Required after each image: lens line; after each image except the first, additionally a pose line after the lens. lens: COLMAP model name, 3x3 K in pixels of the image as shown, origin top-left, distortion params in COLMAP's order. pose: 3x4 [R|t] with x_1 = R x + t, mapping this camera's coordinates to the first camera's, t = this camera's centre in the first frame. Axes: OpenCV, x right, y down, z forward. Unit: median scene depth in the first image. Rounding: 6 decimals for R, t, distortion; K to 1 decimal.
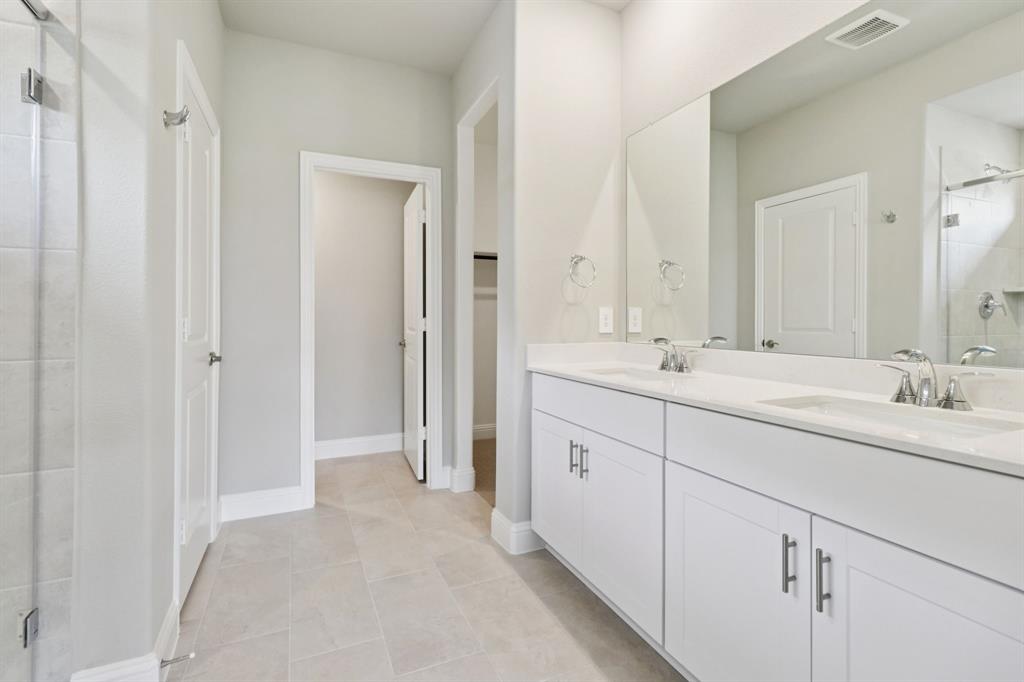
lens RADIAL K [[483.4, 0, 515.4], [0, 483.4, 312.1], [0, 0, 1]] dist [0.000017, 0.001982]
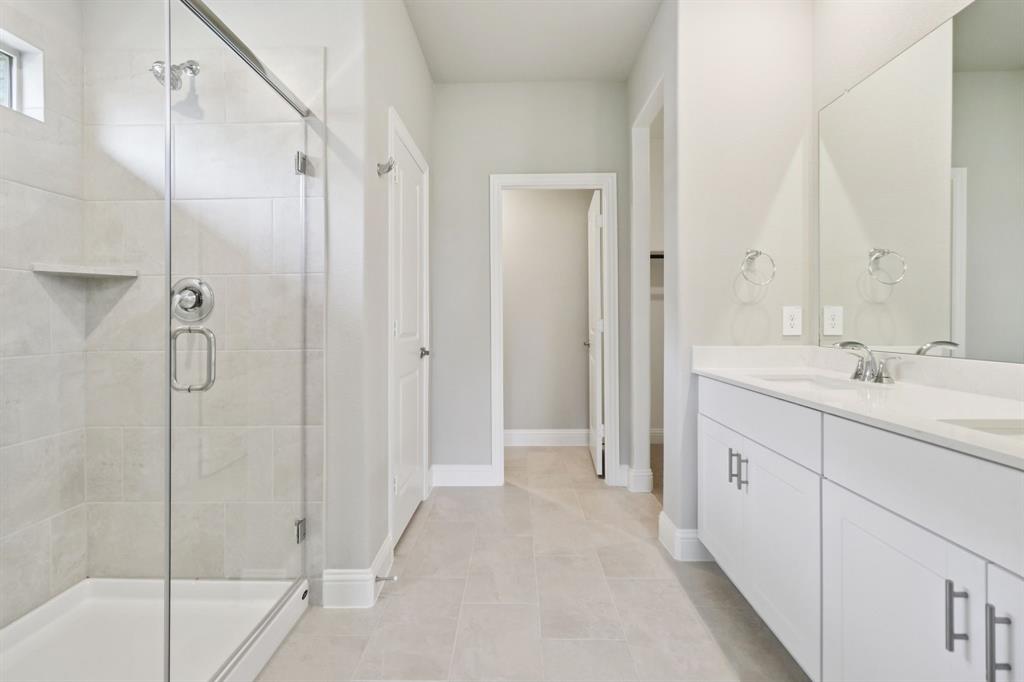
lens RADIAL K [[483.4, 0, 508.6], [0, 483.4, 312.5], [0, 0, 1]] dist [0.000017, 0.001982]
pose [[0.904255, -0.010152, -0.426872, 0.121052], [0.009731, 0.999948, -0.003168, -0.001127], [0.426882, -0.001289, 0.904307, -0.034689]]
